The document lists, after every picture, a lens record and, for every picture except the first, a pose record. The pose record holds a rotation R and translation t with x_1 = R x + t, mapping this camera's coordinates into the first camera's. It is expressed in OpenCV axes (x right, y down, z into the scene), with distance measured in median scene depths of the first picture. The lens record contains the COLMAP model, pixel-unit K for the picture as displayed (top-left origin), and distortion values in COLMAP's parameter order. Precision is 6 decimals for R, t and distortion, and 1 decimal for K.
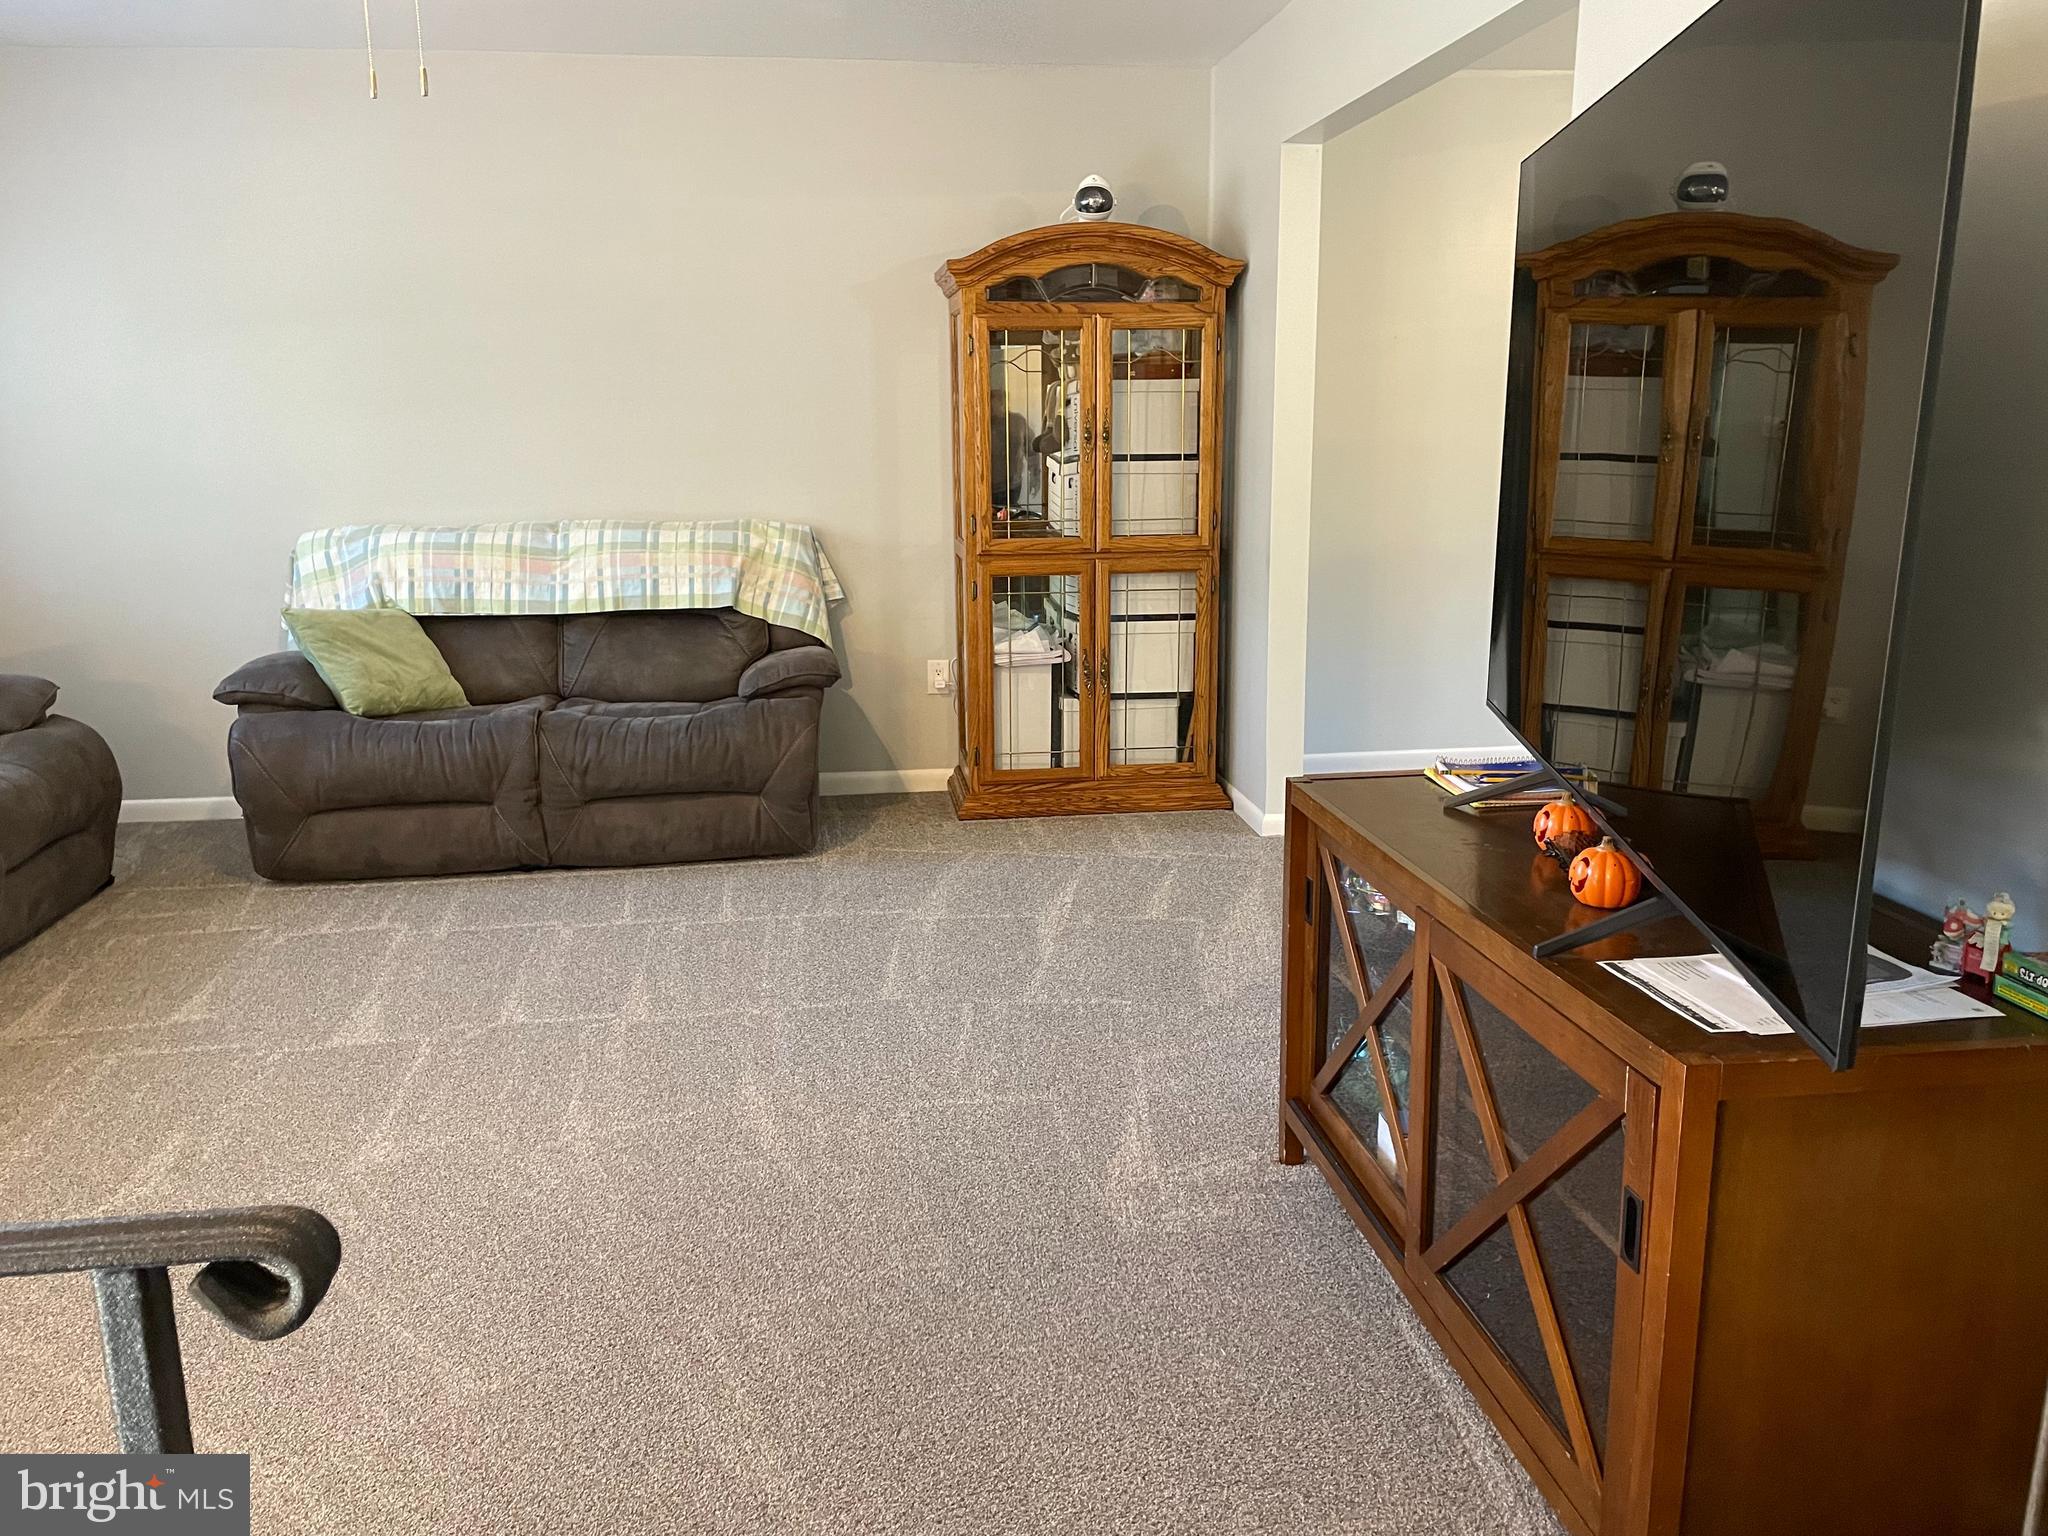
lens RADIAL K [[1532.6, 0, 1034.2], [0, 1532.6, 749.6], [0, 0, 1]] dist [0.097694, -0.123752]
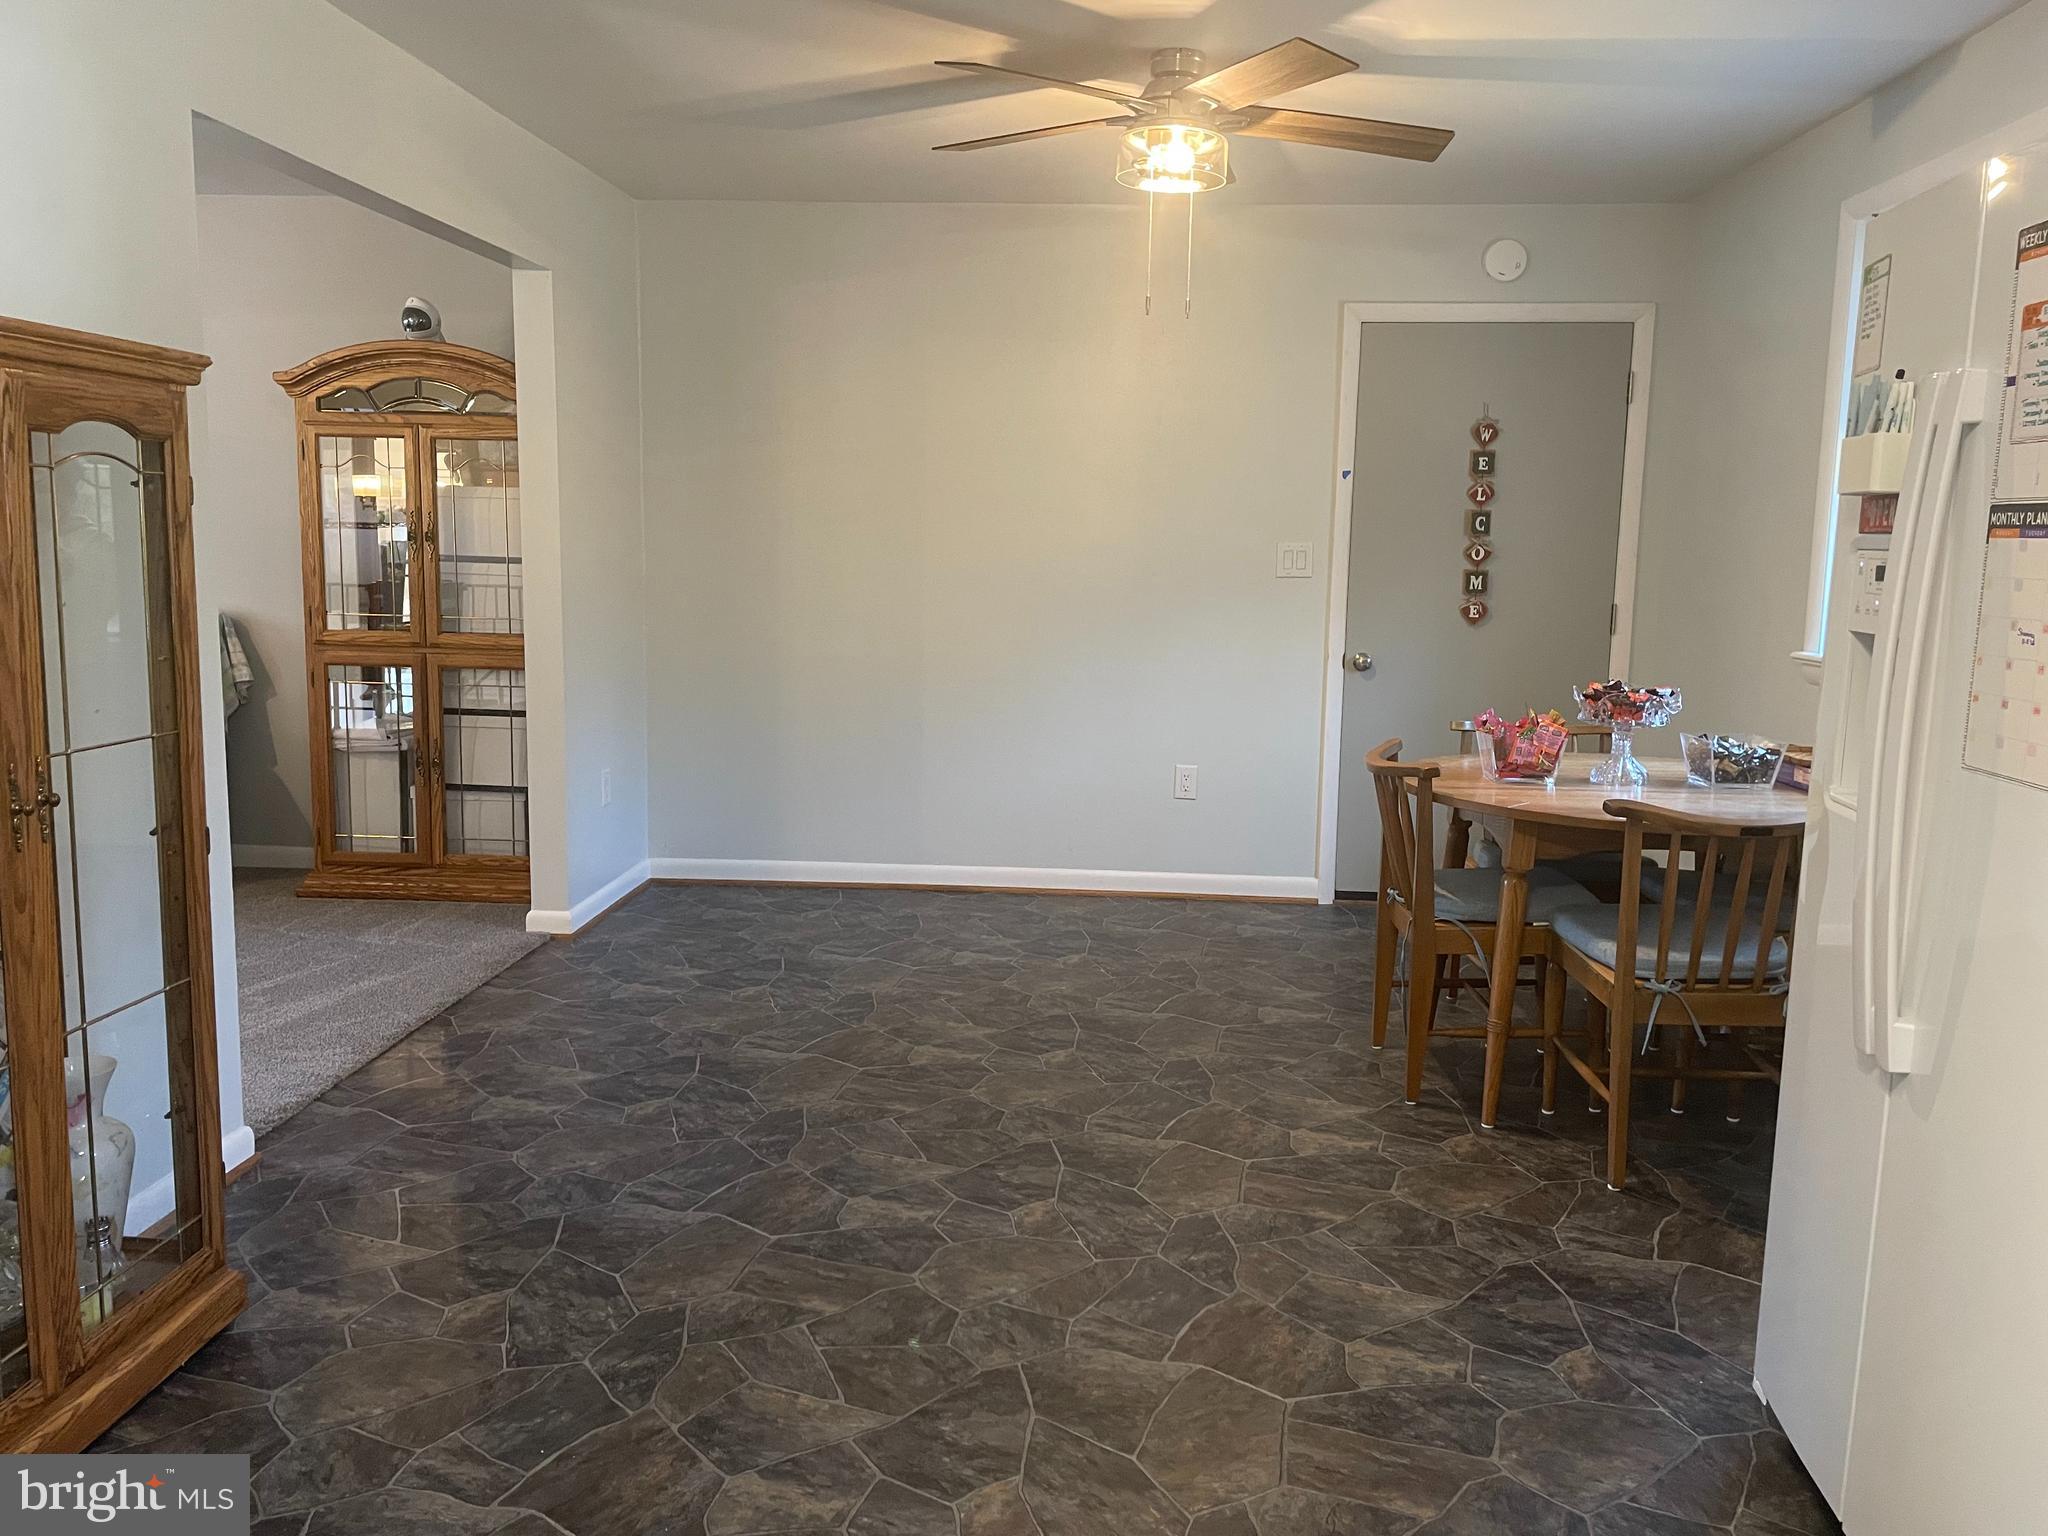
lens RADIAL K [[1532.6, 0, 1034.2], [0, 1532.6, 749.6], [0, 0, 1]] dist [0.097694, -0.123752]
pose [[0.979194, 0.053062, -0.195869, 0.688990], [-0.067988, 0.995207, -0.070284, -0.013343], [0.191200, 0.082138, 0.978108, 0.054000]]
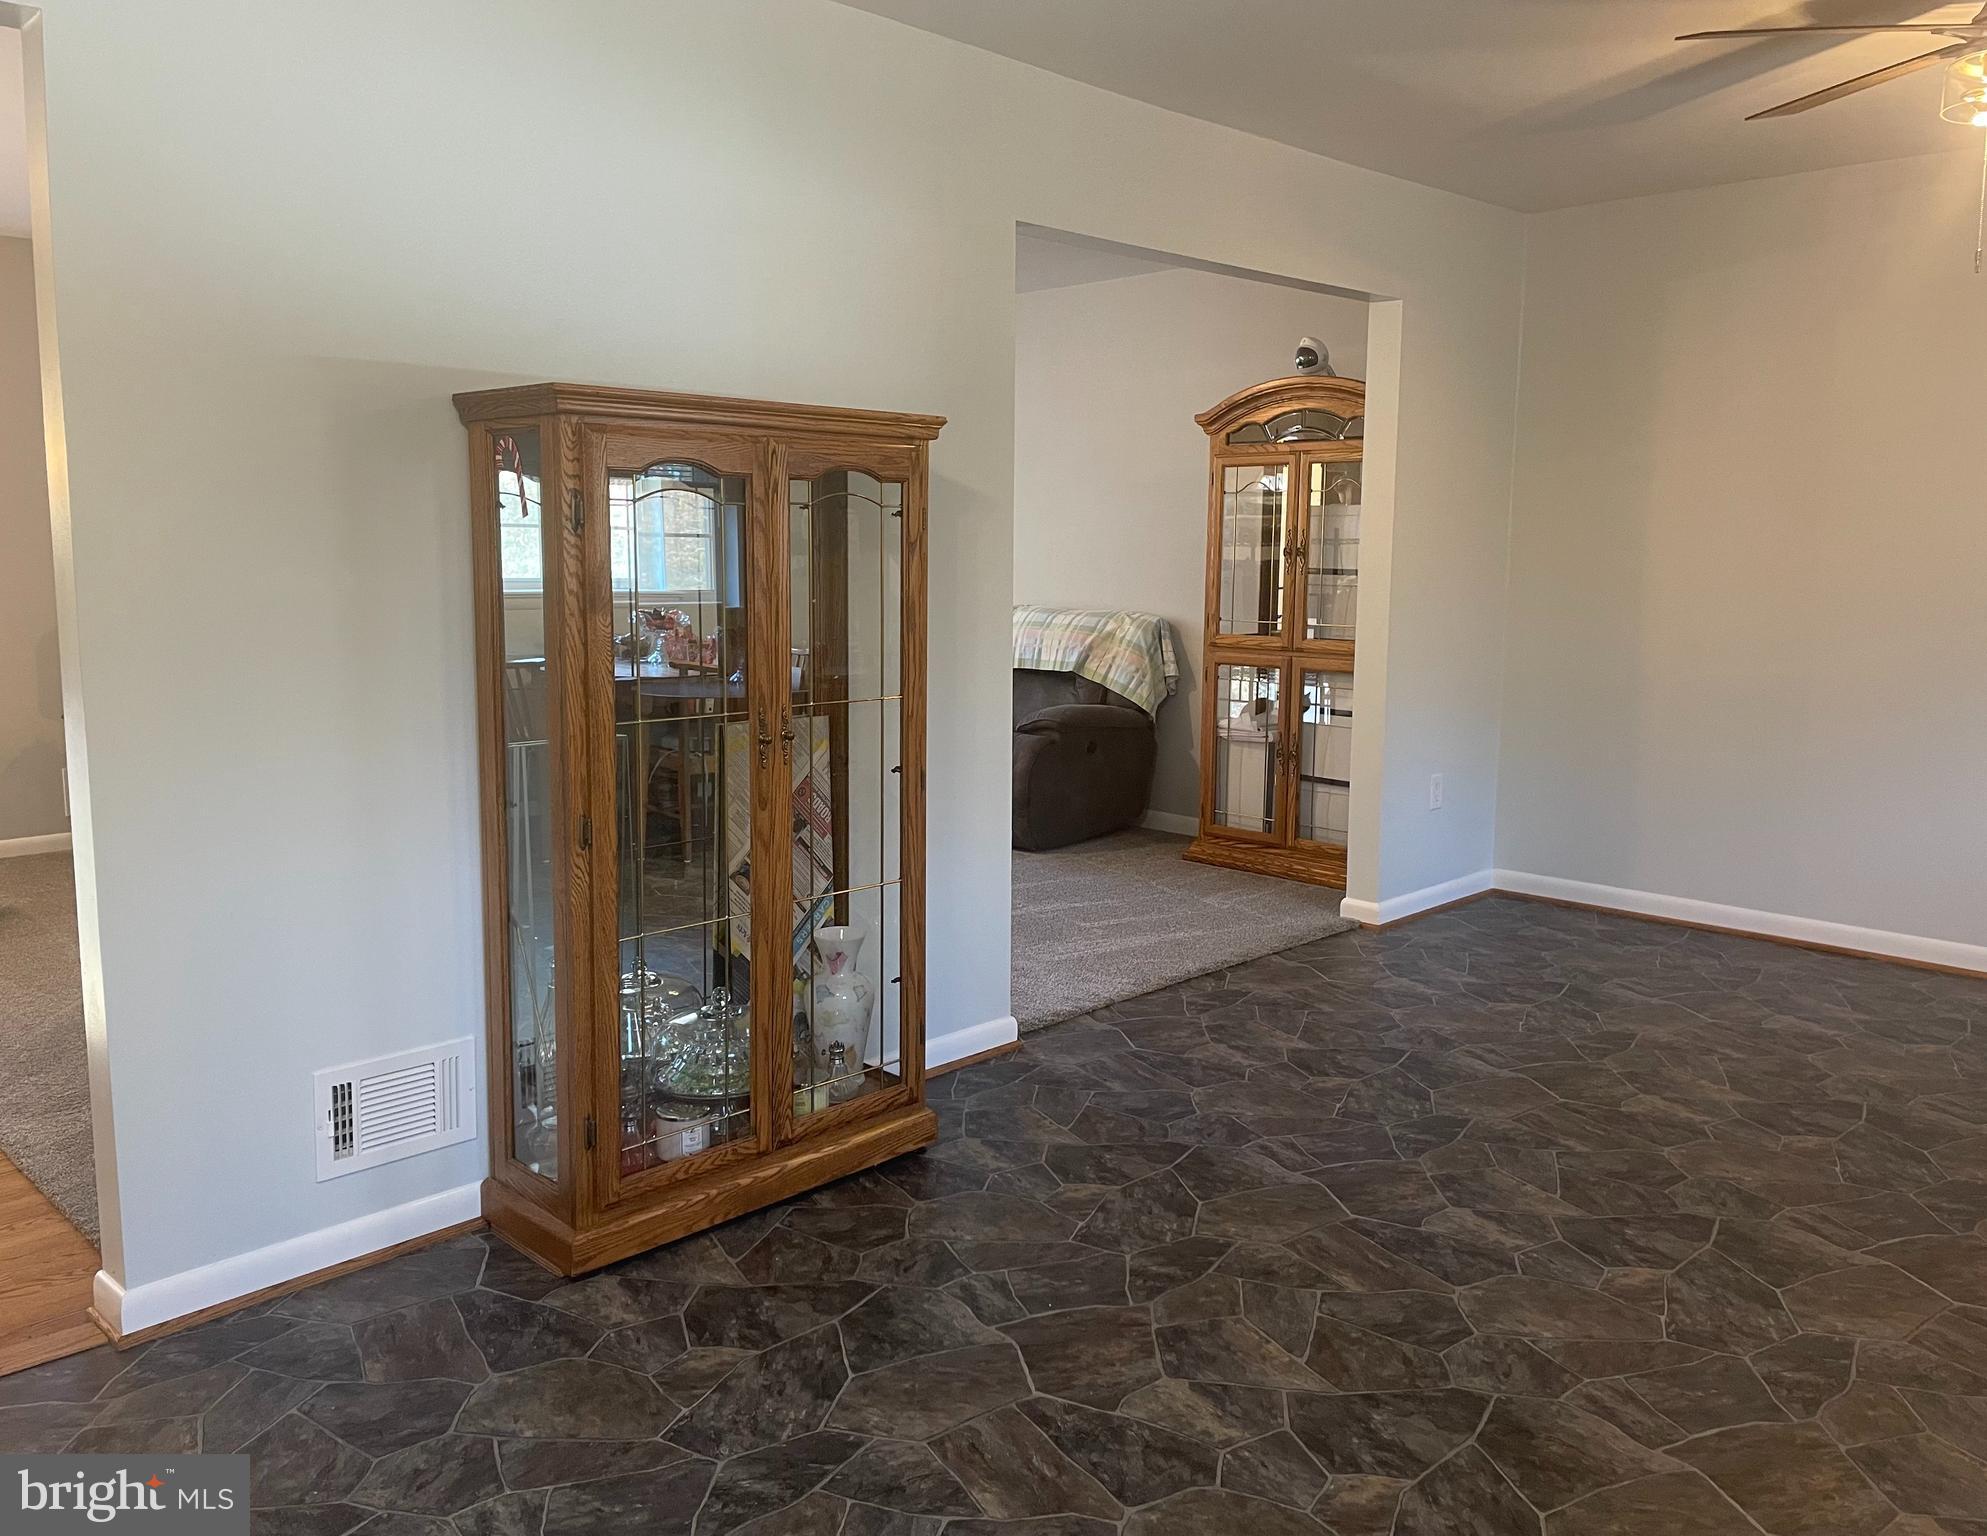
lens RADIAL K [[1547.2, 0, 992.0], [0, 1547.2, 754.8], [0, 0, 1]] dist [0.108800, -0.164796]
pose [[0.598636, 0.121909, -0.791690, 0.892062], [-0.180119, 0.983527, 0.015252, -0.028983], [0.780508, 0.133468, 0.610732, 0.116403]]
